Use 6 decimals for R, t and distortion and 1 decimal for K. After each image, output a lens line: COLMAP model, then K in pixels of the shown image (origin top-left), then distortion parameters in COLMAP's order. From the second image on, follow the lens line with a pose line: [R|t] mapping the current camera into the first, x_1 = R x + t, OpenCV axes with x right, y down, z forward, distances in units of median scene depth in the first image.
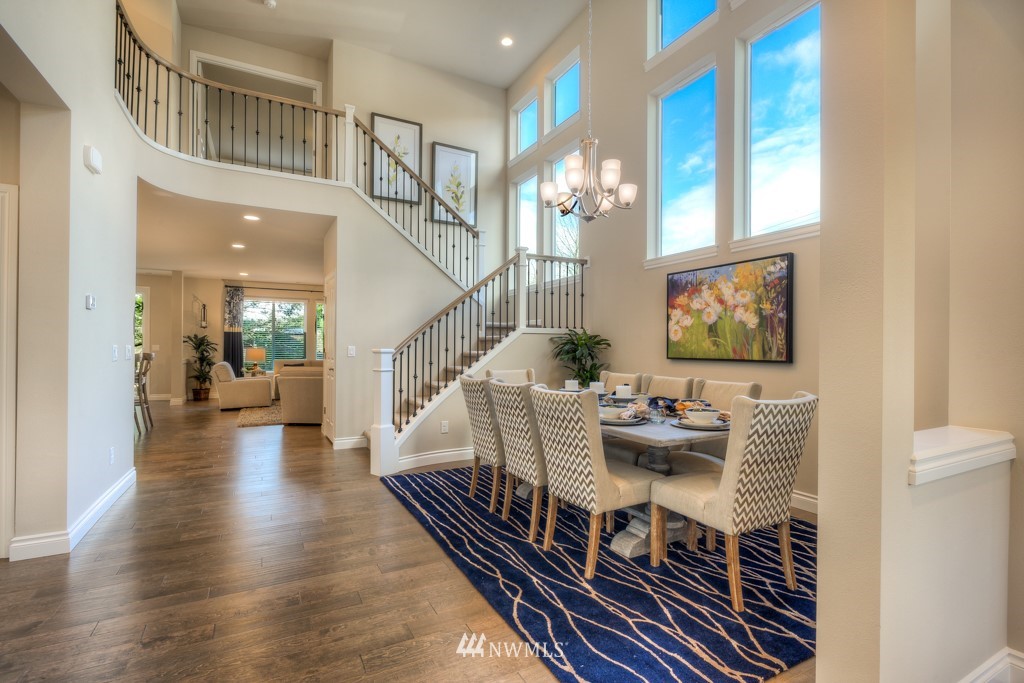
lens RADIAL K [[492.1, 0, 517.1], [0, 492.1, 344.5], [0, 0, 1]] dist [-0.001056, -0.000440]
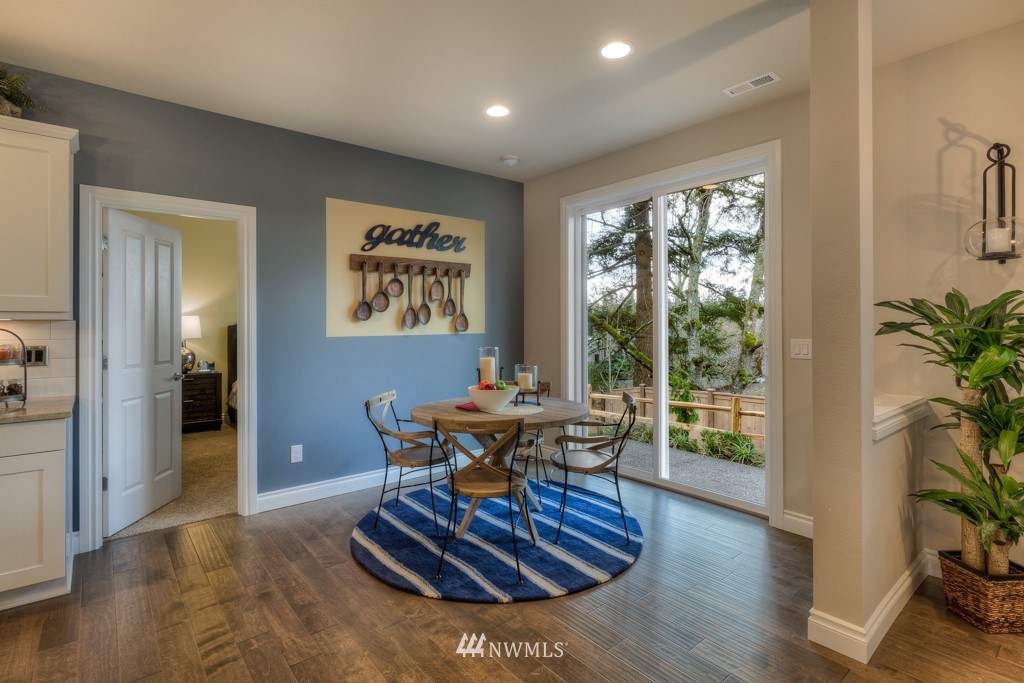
lens RADIAL K [[492.1, 0, 496.1], [0, 492.1, 320.5], [0, 0, 1]] dist [-0.001056, -0.000440]
pose [[0.213135, -0.009704, -0.976975, -1.275082], [0.005246, 0.999948, -0.008788, -0.019788], [0.977009, -0.003252, 0.213175, 1.986692]]
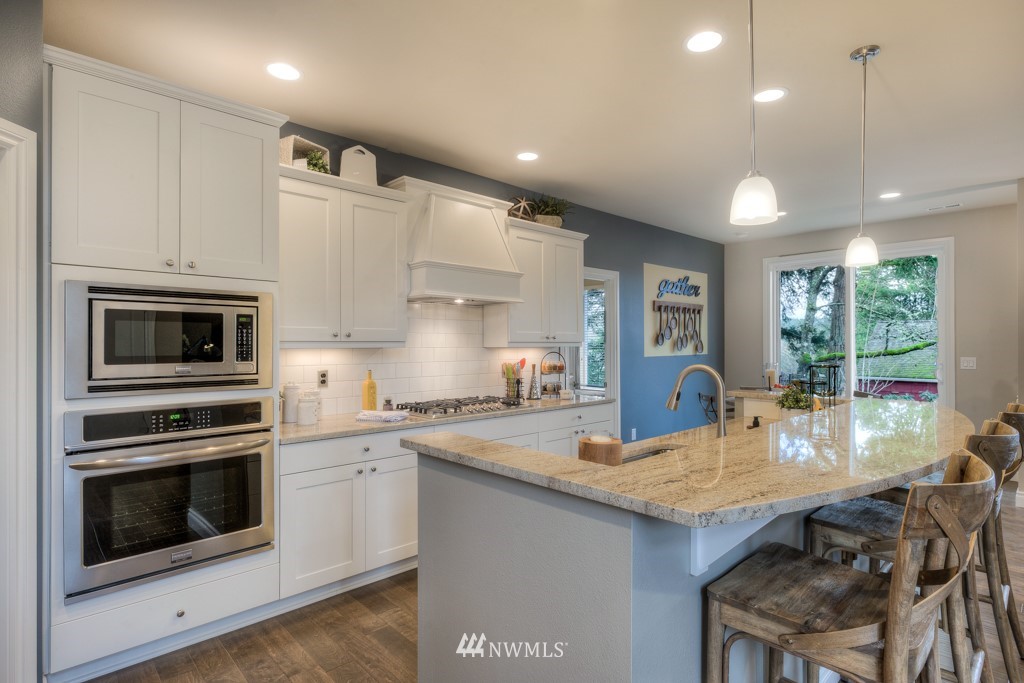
lens RADIAL K [[516.9, 0, 504.2], [0, 516.9, 340.4], [0, 0, 1]] dist [0.005183, 0.001237]
pose [[0.273723, -0.007560, -0.961779, -0.971216], [0.004528, 0.999968, -0.006571, -0.035508], [0.961798, -0.002557, 0.273749, 1.139021]]
